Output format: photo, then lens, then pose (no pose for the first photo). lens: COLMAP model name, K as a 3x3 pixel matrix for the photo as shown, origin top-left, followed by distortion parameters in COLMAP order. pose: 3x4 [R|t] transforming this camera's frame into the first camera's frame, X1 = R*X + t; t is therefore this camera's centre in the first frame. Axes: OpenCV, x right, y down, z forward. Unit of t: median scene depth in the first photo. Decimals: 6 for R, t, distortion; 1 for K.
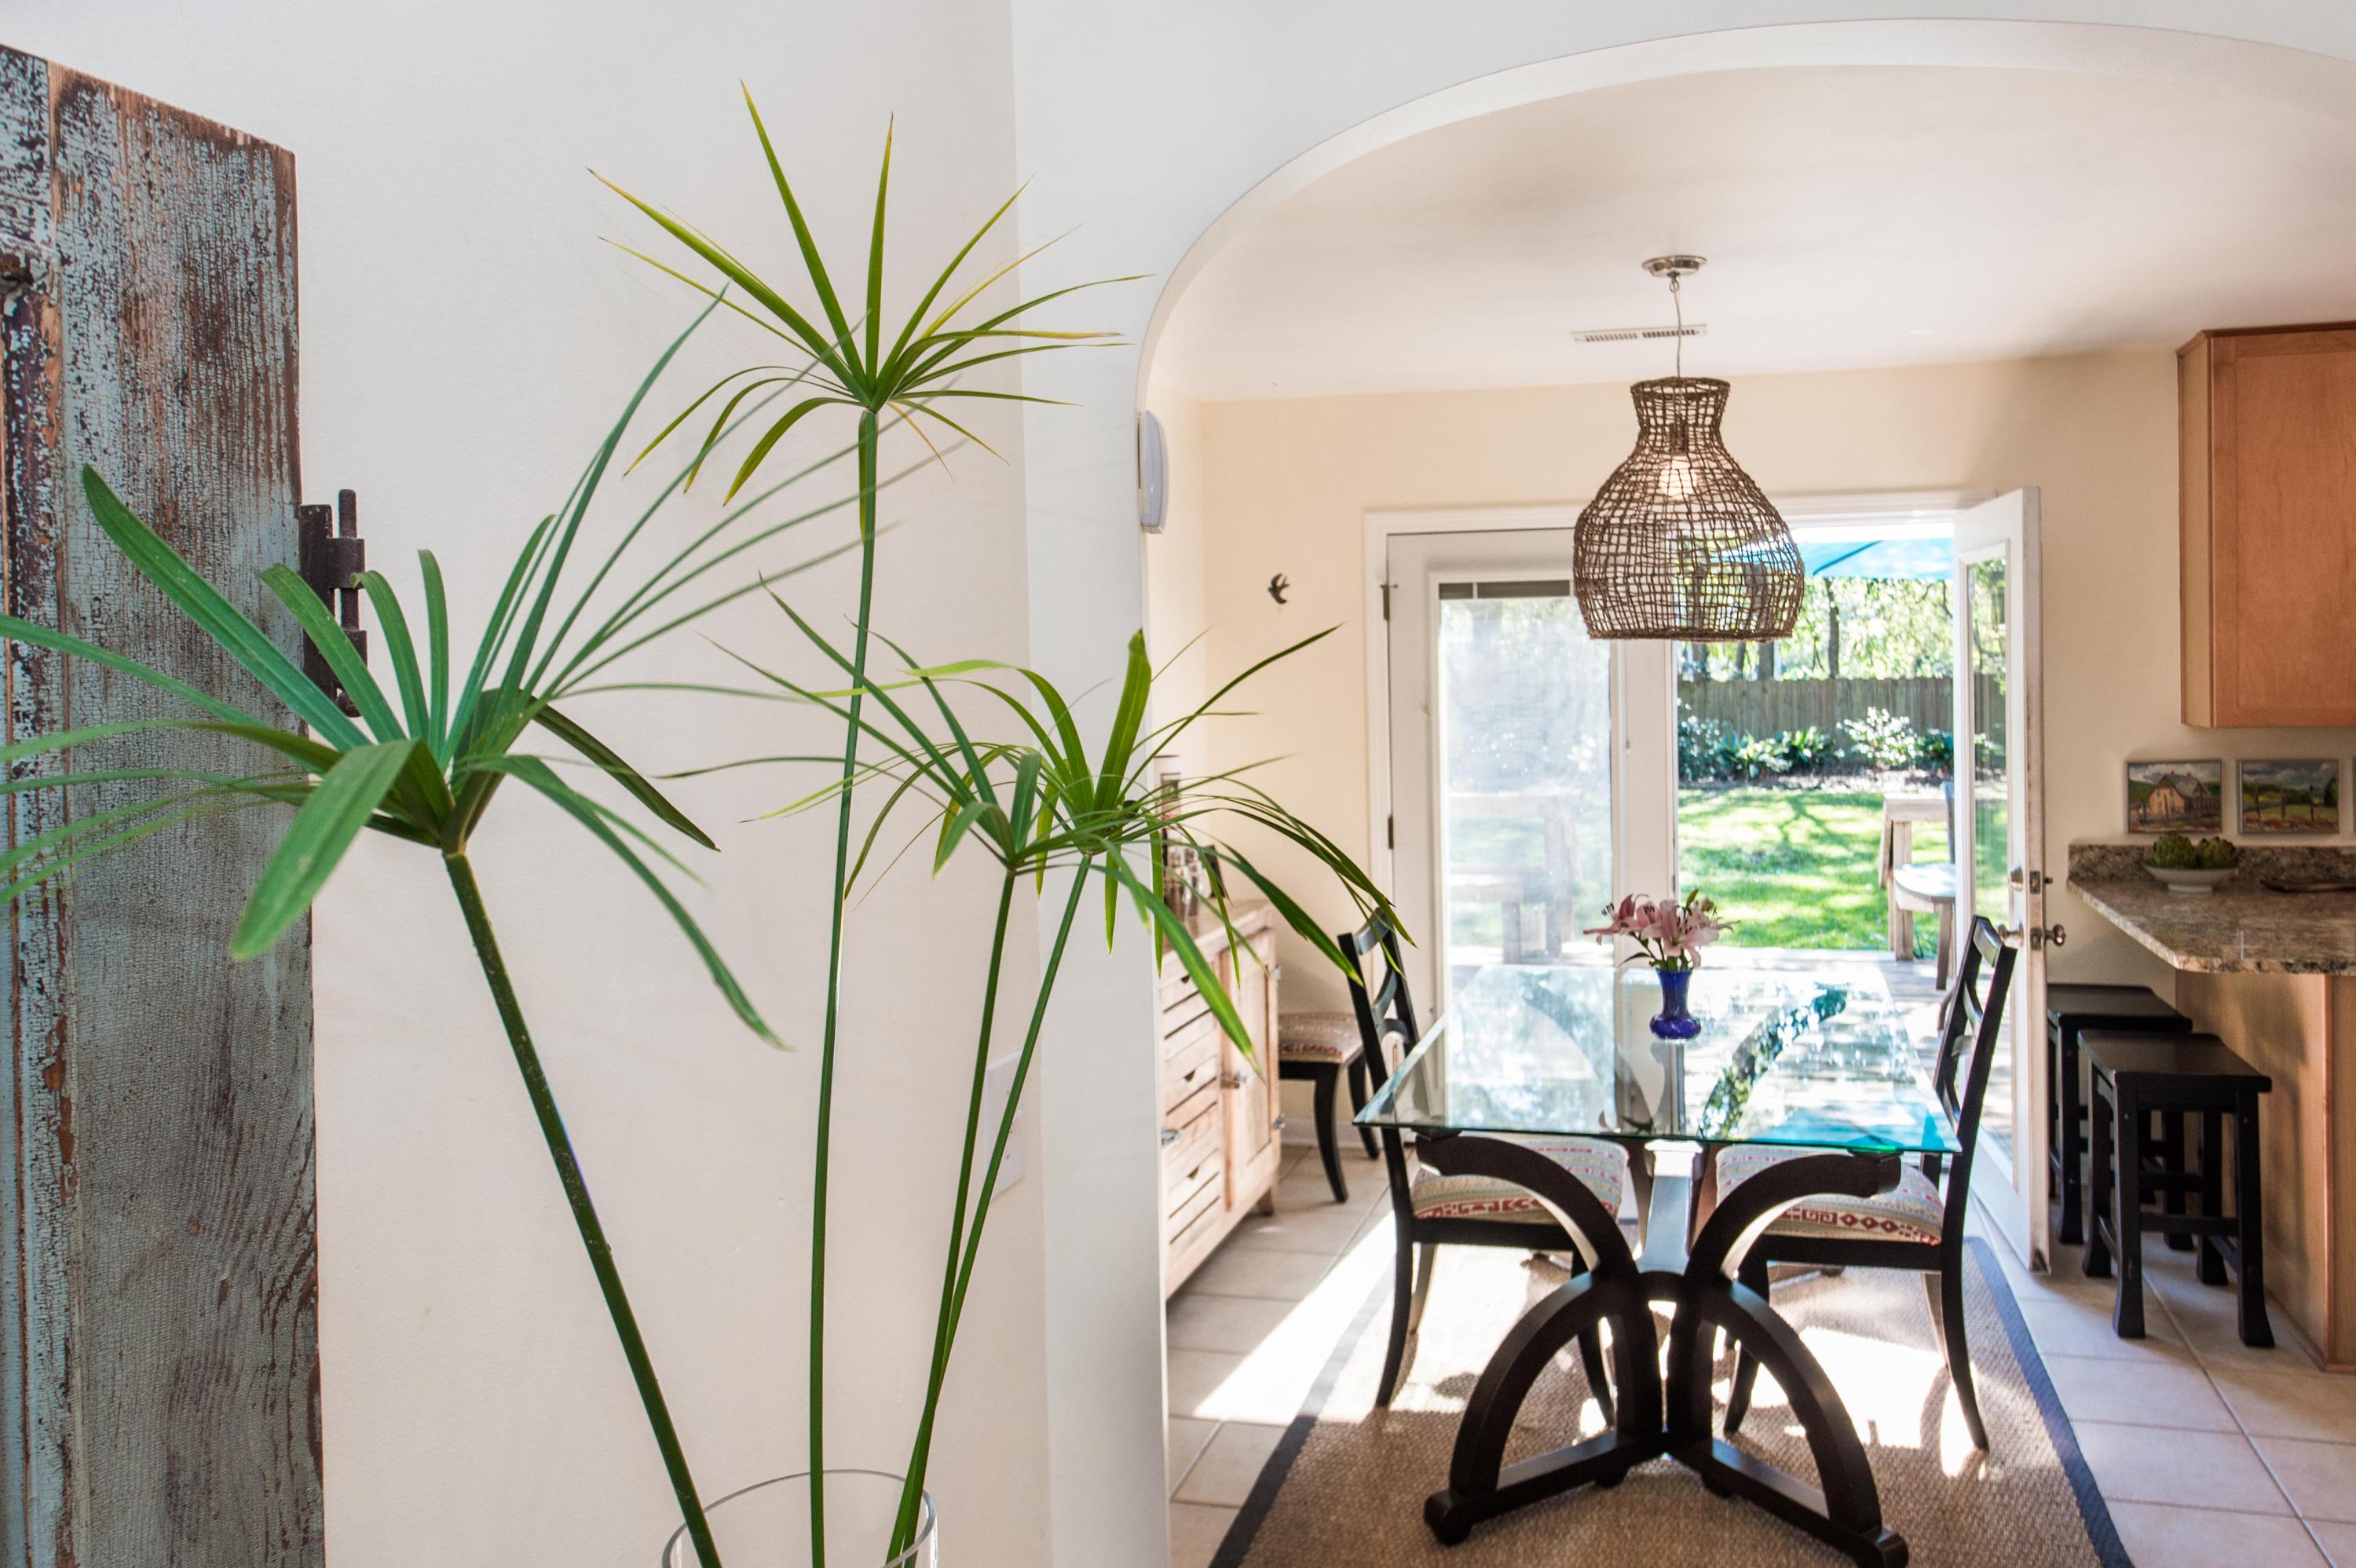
lens RADIAL K [[1674.1, 0, 1328.4], [0, 1674.1, 670.5], [0, 0, 1]] dist [0.008872, -0.009330]
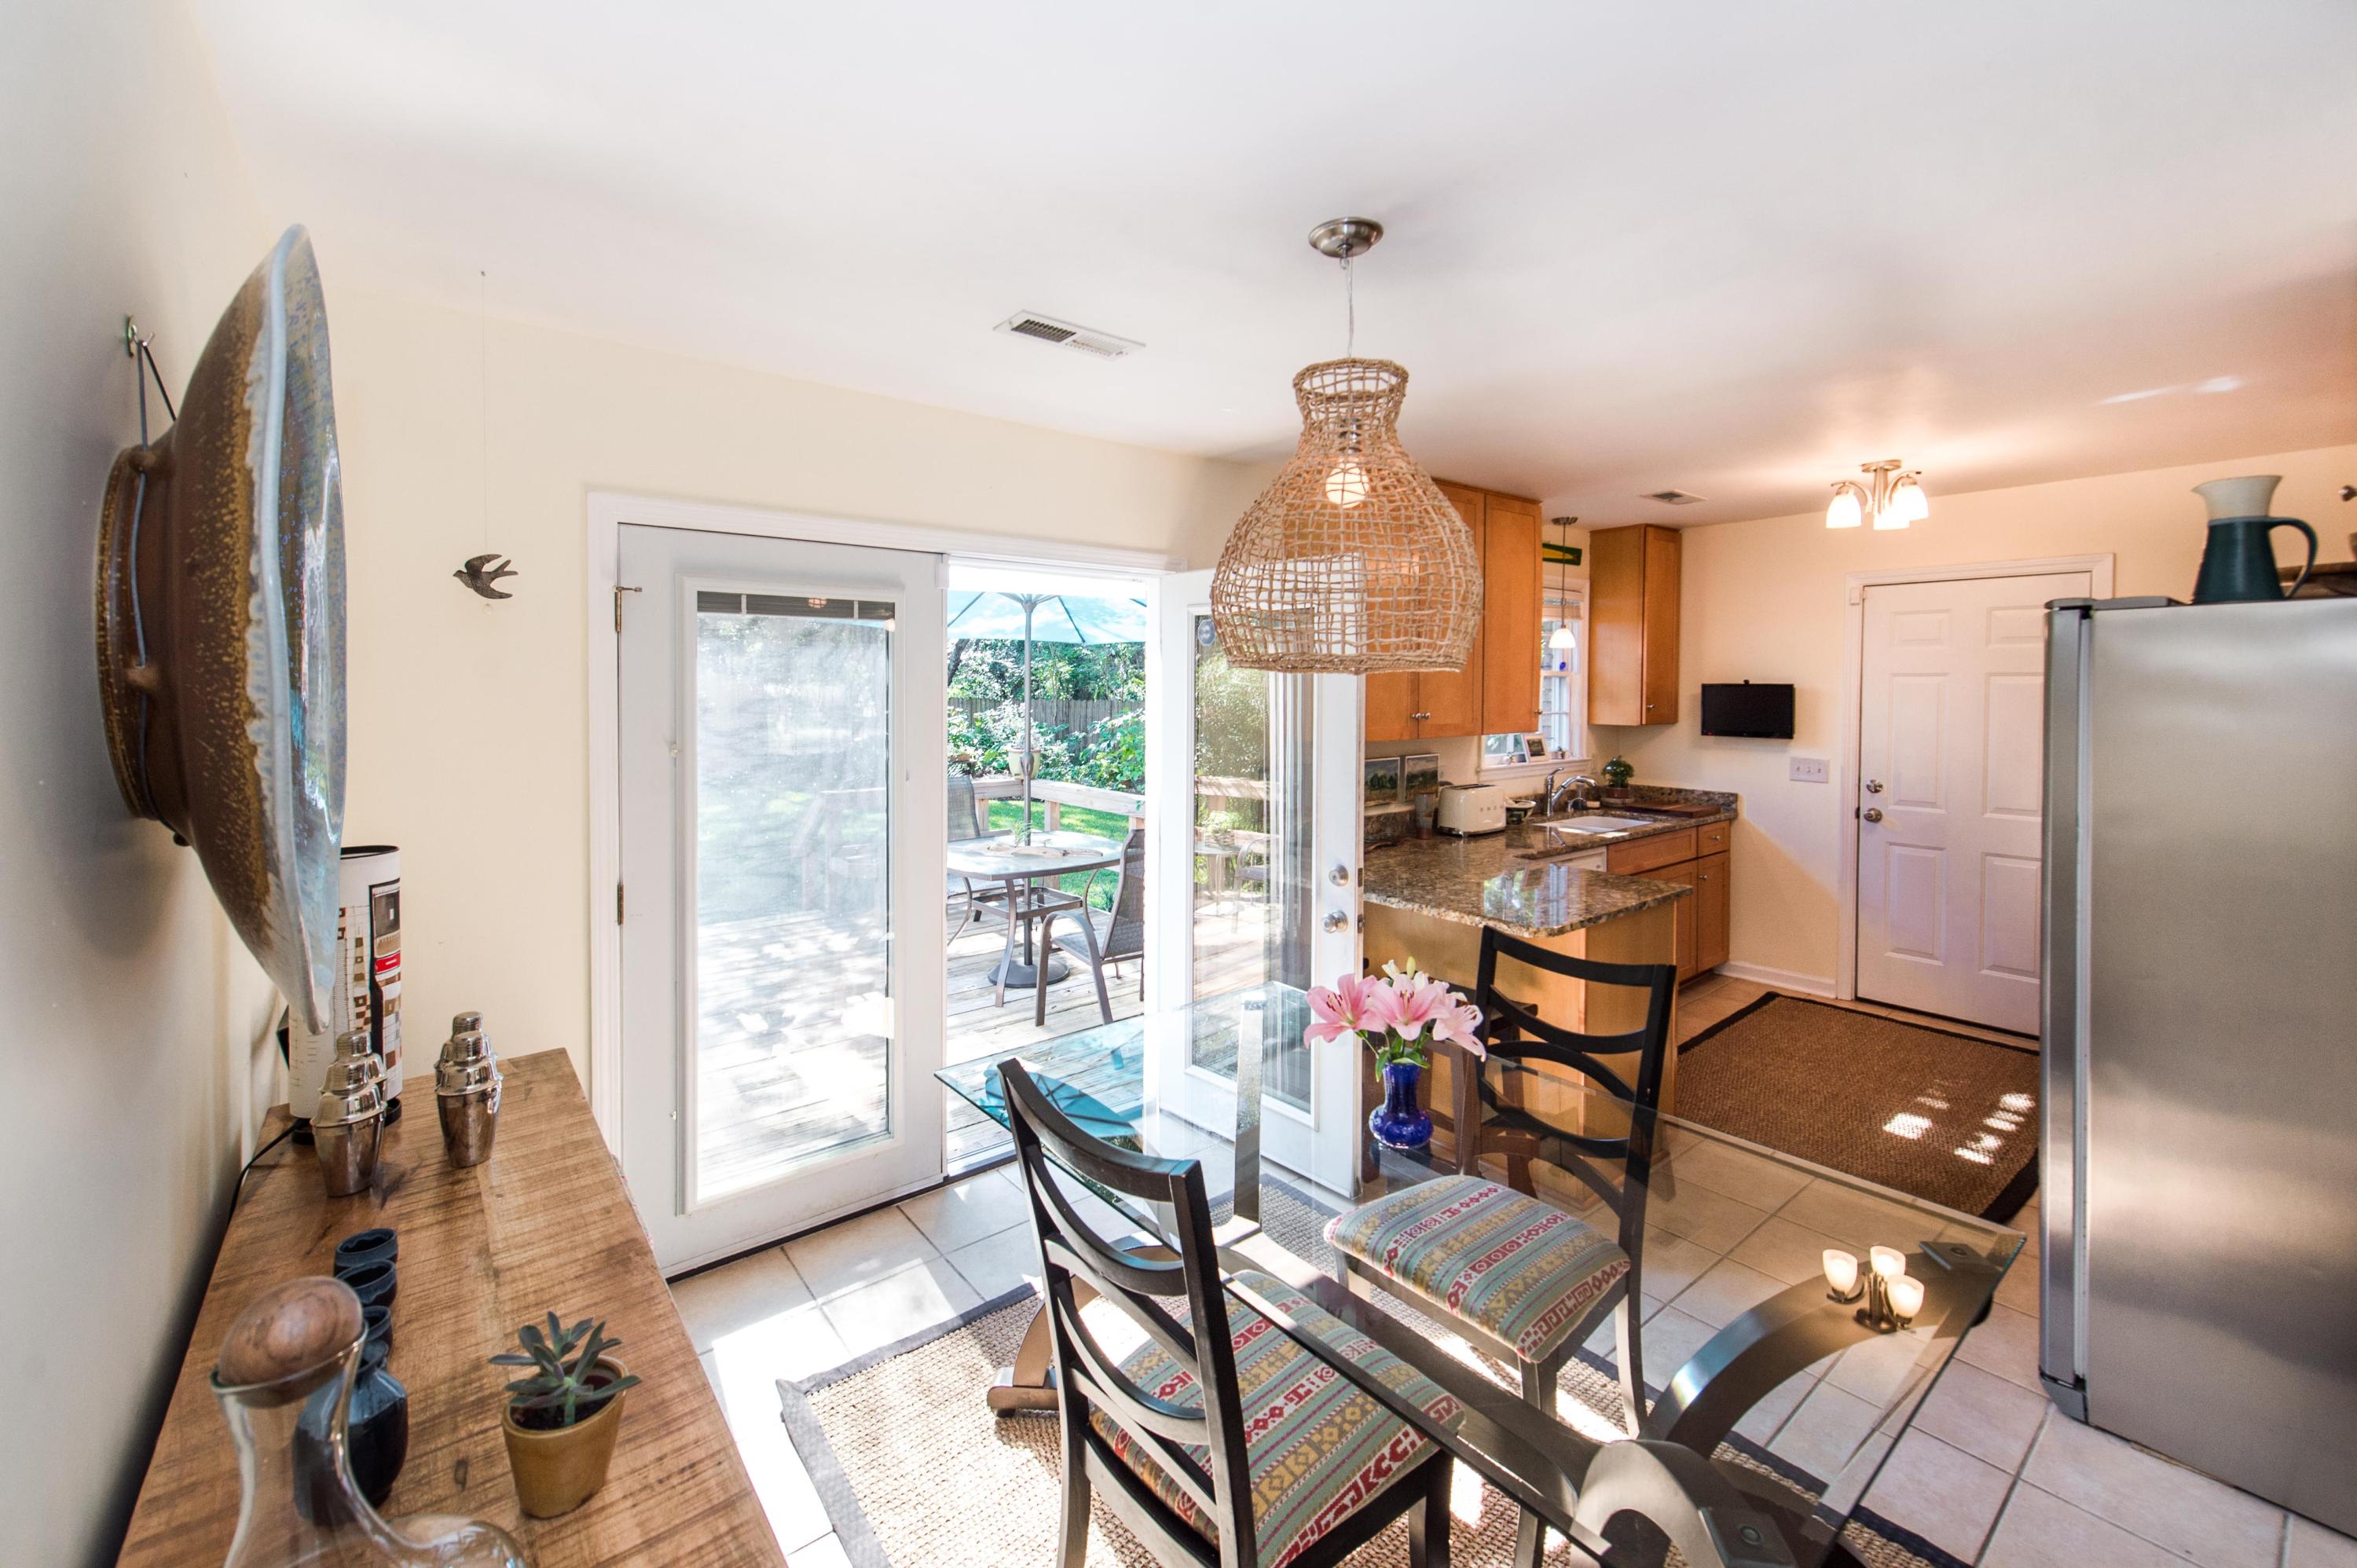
lens RADIAL K [[980.4, 0, 1172.6], [0, 980.4, 699.8], [0, 0, 1]] dist [0.010611, -0.000452]
pose [[0.605561, 0.003754, 0.795790, -0.262525], [-0.011853, 0.999920, 0.004303, -0.005268], [-0.795711, -0.012038, 0.605557, 0.766454]]
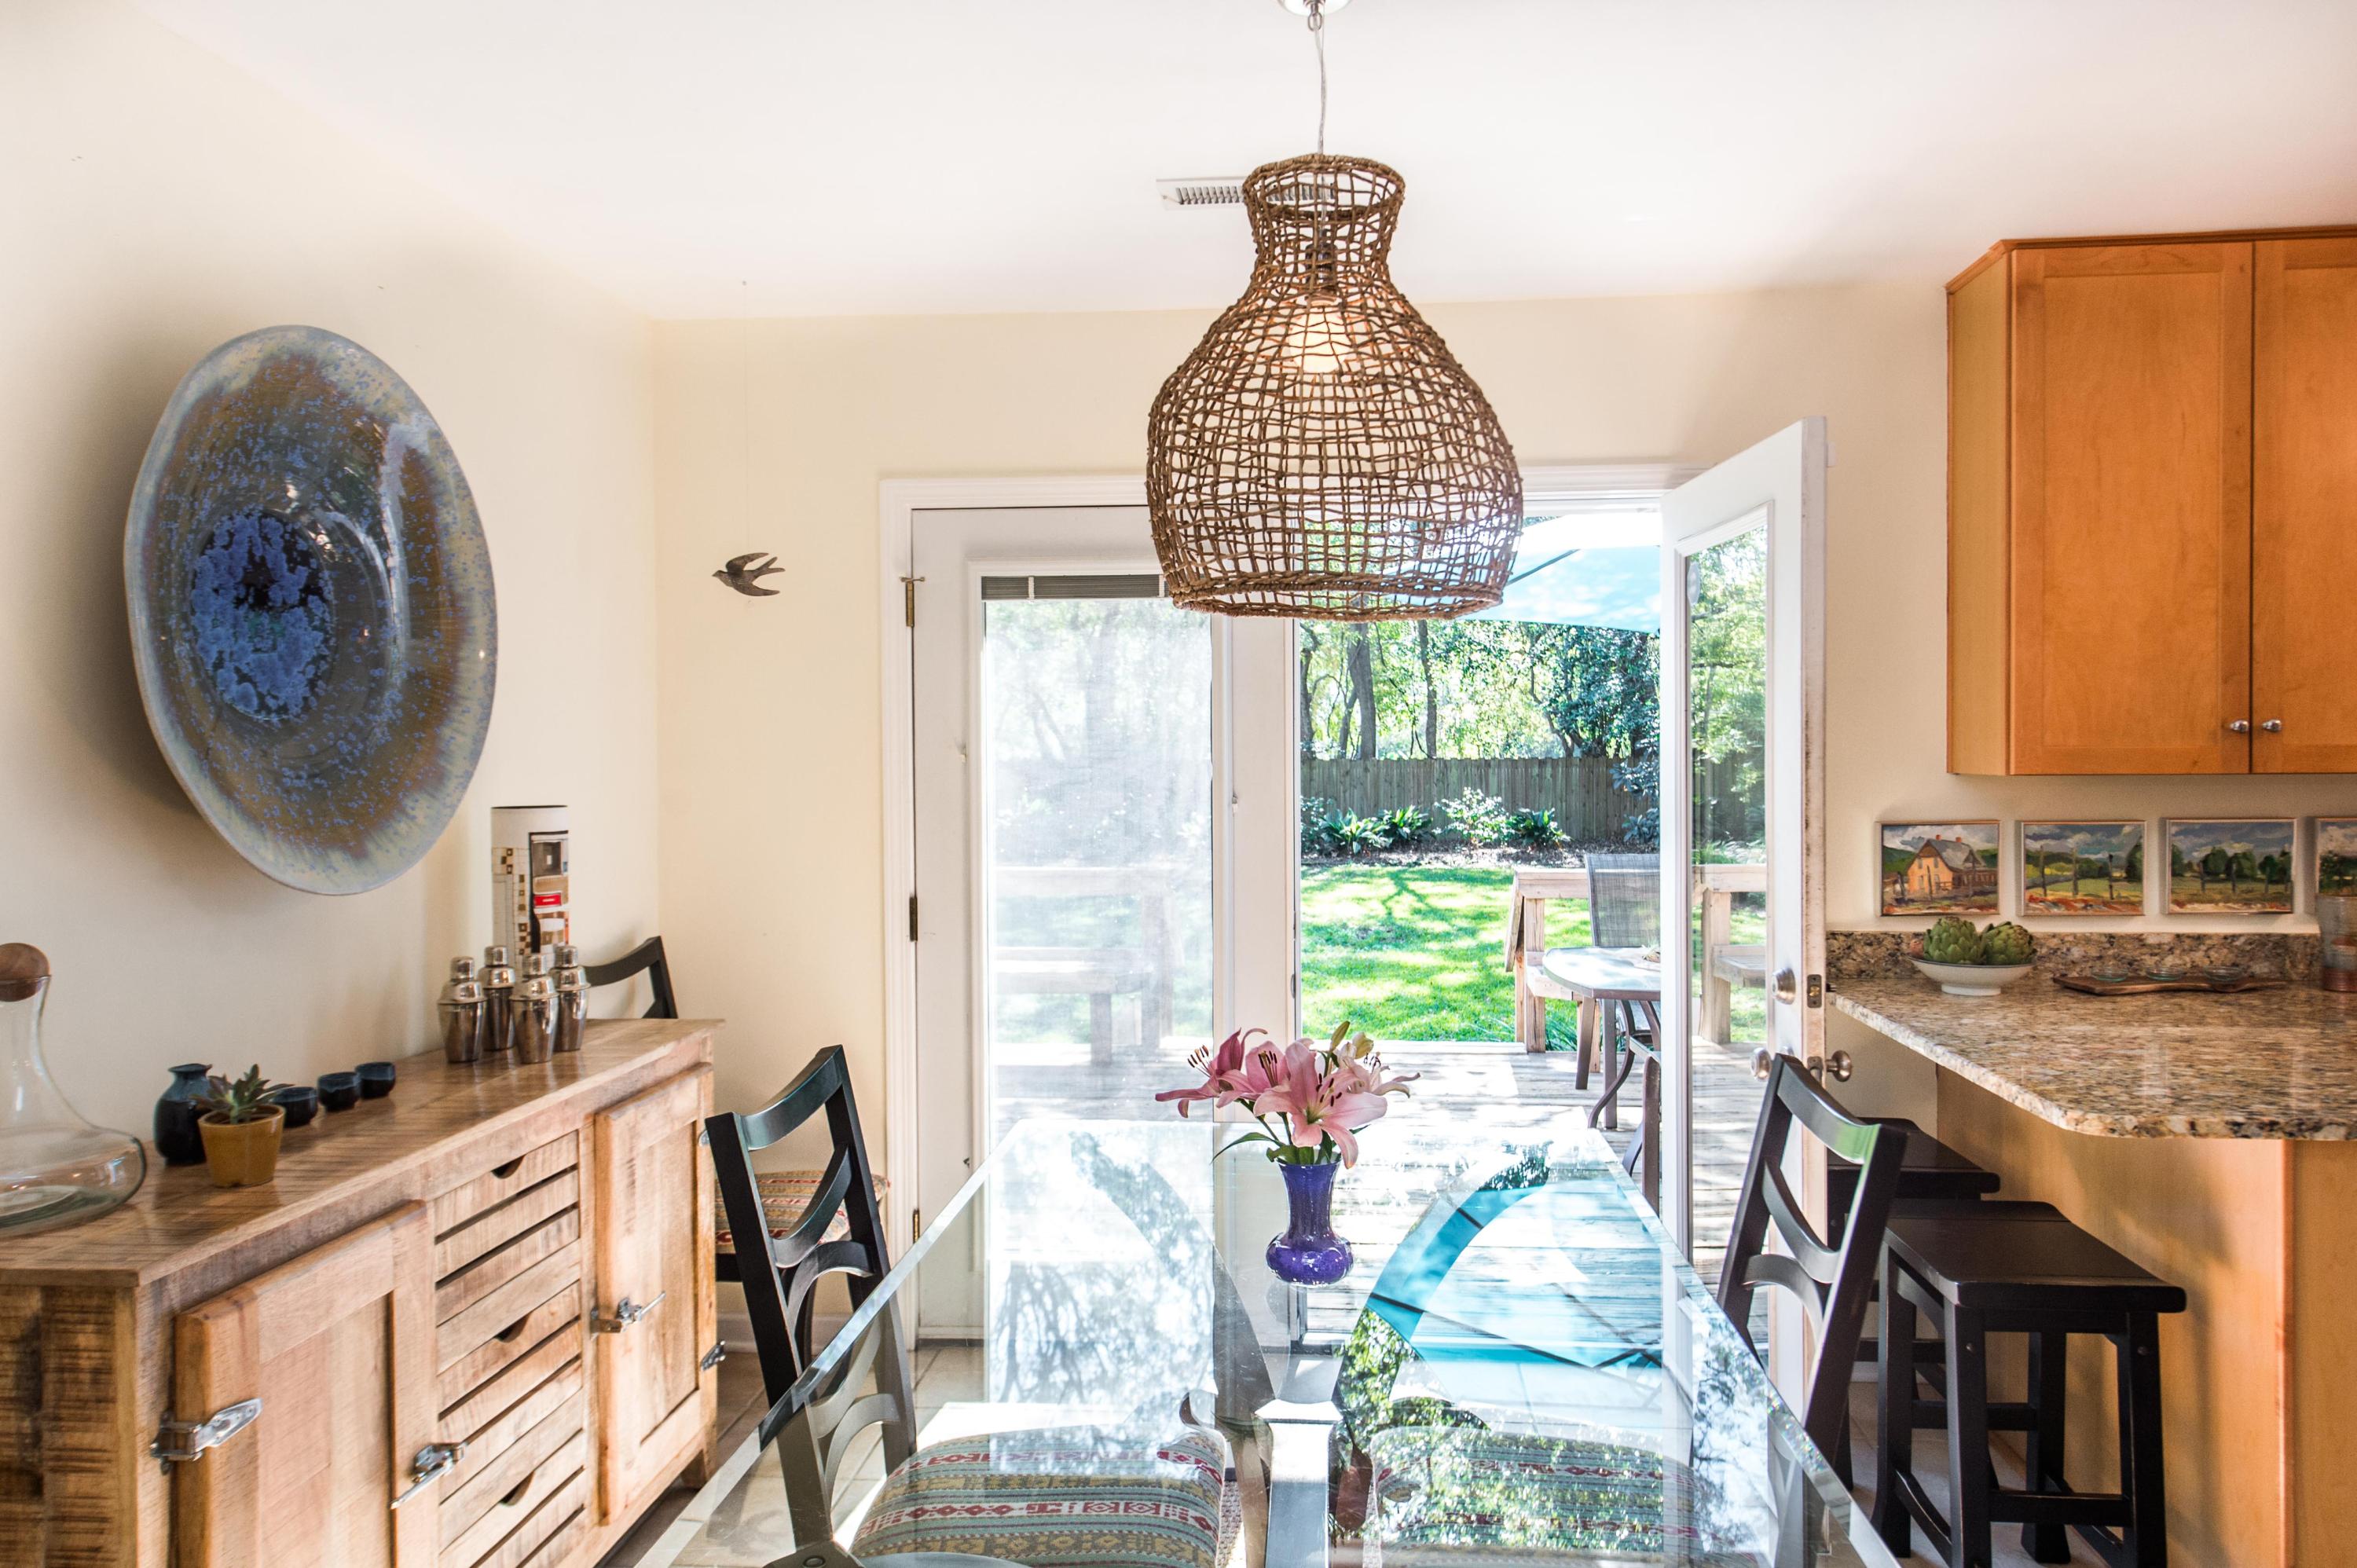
lens RADIAL K [[1674.9, 0, 1182.1], [0, 1674.9, 746.4], [0, 0, 1]] dist [0.008872, -0.009330]
pose [[0.989503, 0.010507, 0.144131, 0.070478], [-0.010506, 0.999945, -0.000768, 0.031792], [-0.144131, -0.000754, 0.989558, 0.391011]]
